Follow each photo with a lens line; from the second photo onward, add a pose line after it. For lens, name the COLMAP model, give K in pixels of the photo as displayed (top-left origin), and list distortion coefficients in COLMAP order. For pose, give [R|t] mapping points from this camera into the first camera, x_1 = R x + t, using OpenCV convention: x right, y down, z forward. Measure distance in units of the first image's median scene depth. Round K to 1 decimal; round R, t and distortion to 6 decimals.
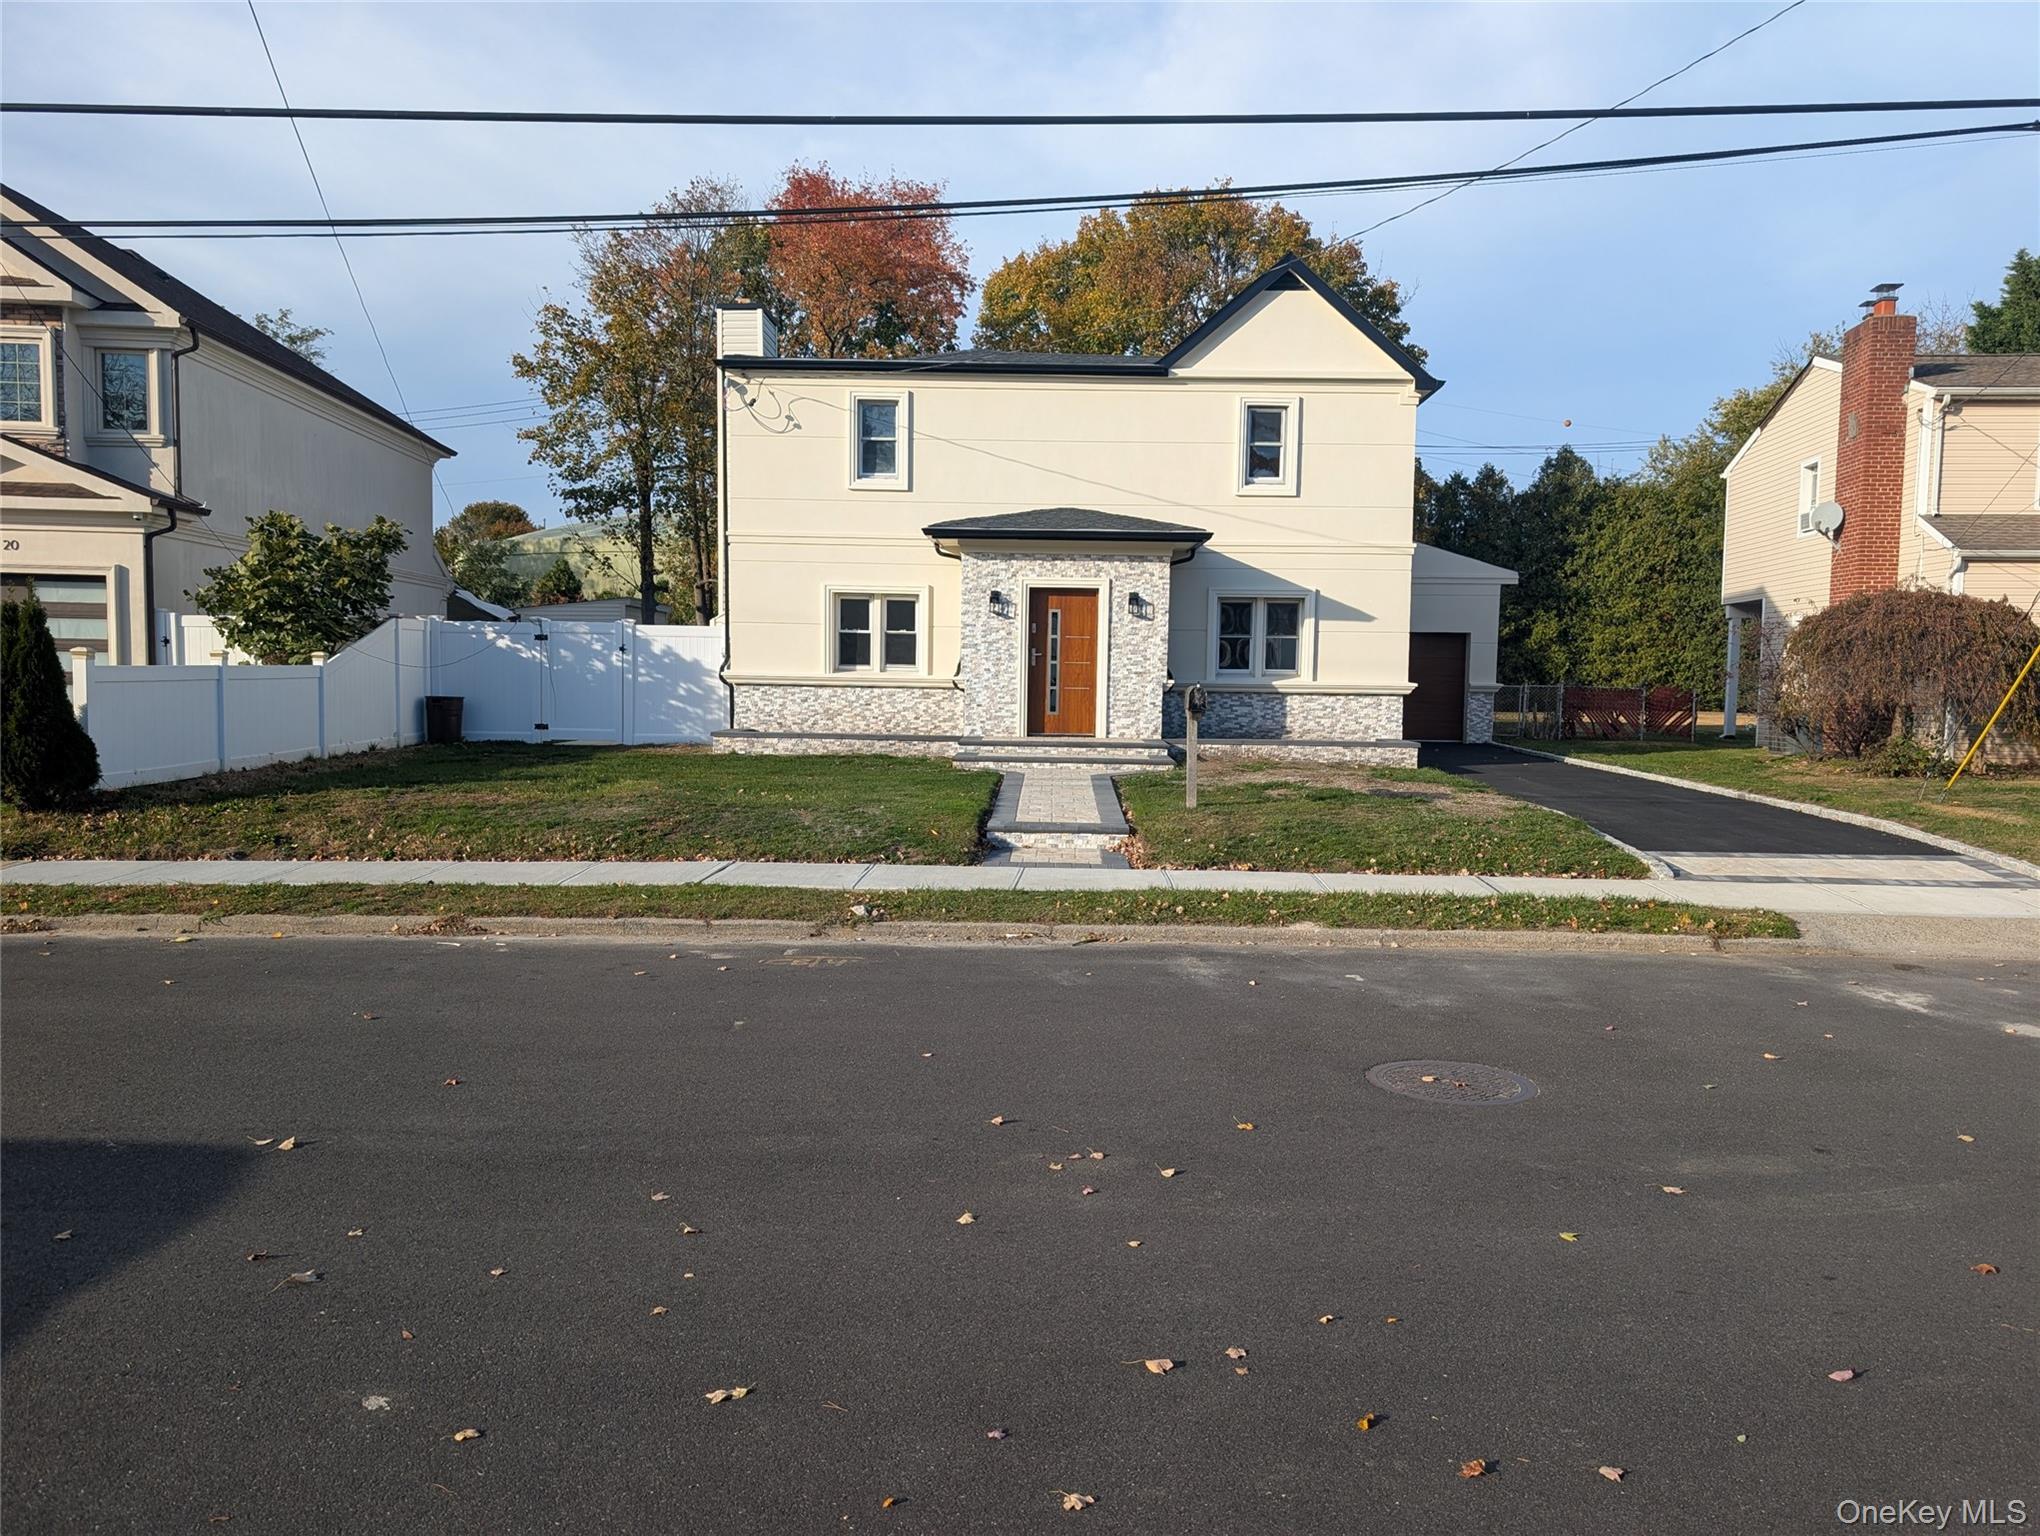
lens RADIAL K [[1476.0, 0, 1026.7], [0, 1476.0, 780.1], [0, 0, 1]] dist [0.115111, -0.189998]
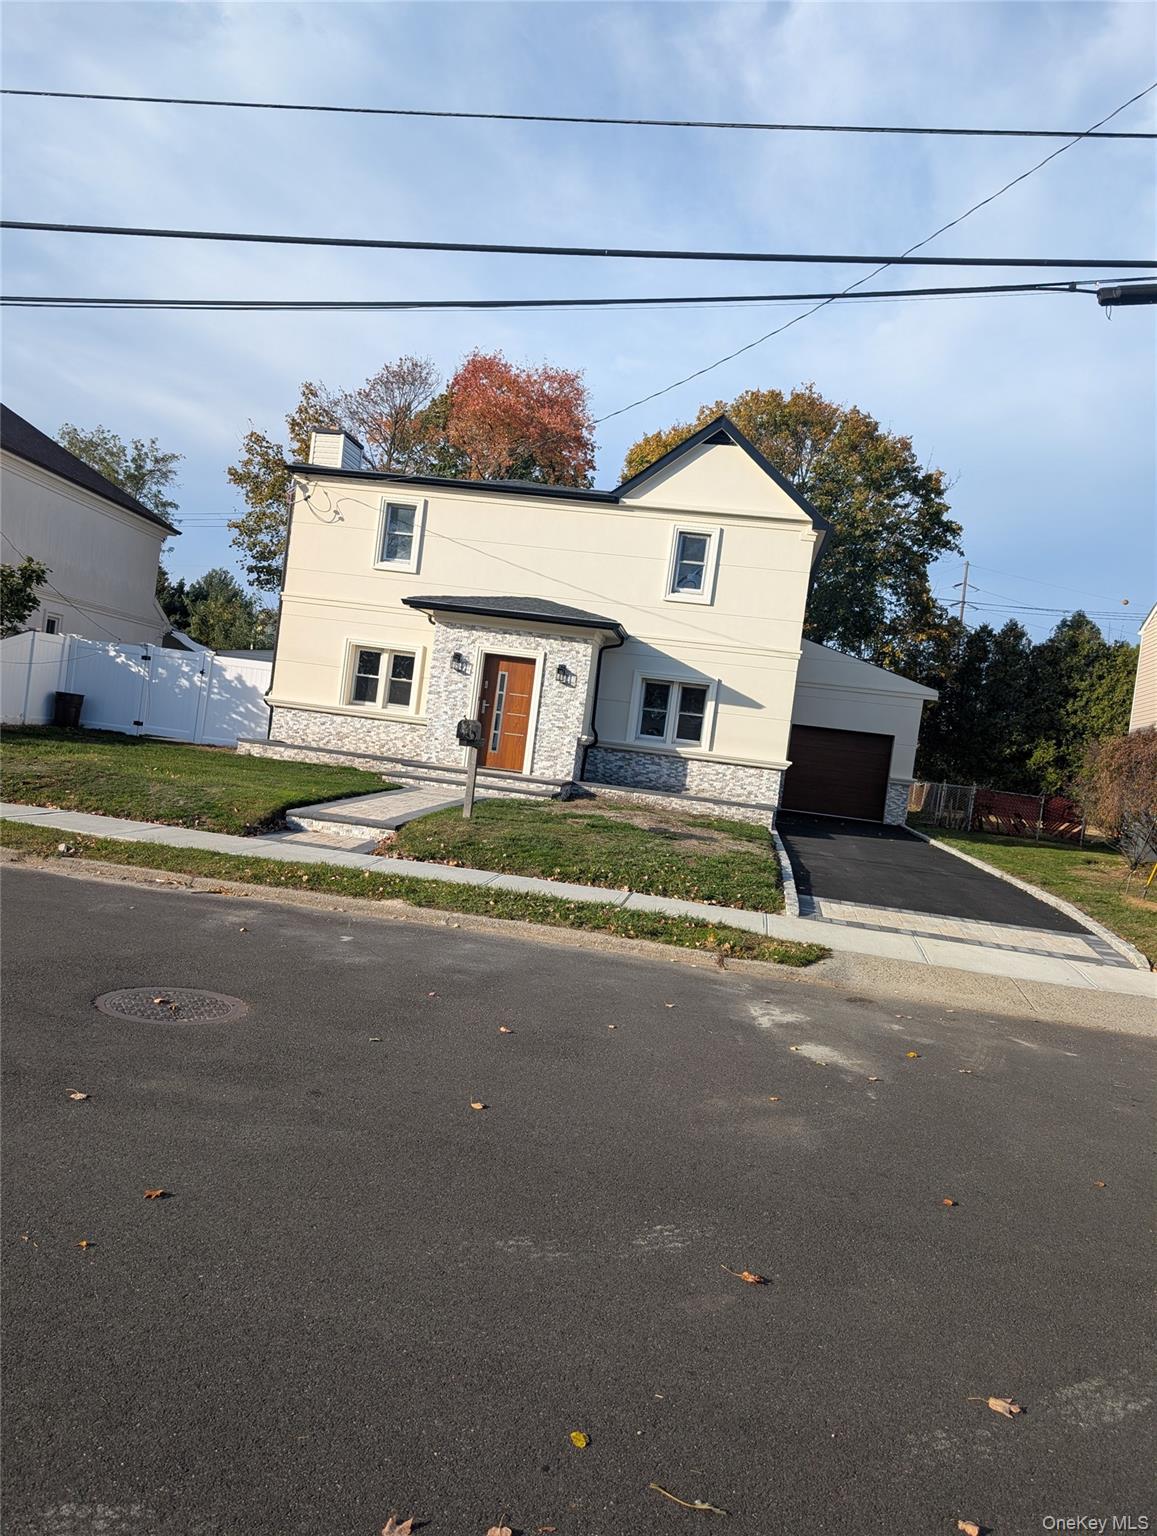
lens RADIAL K [[1111.3, 0, 553.5], [0, 1111.3, 763.0], [0, 0, 1]] dist [0.115111, -0.189998]
pose [[0.983854, 0.110523, -0.140772, 0.197022], [-0.118797, 0.991568, -0.051772, 0.007834], [0.133863, 0.067660, 0.988687, 0.050006]]
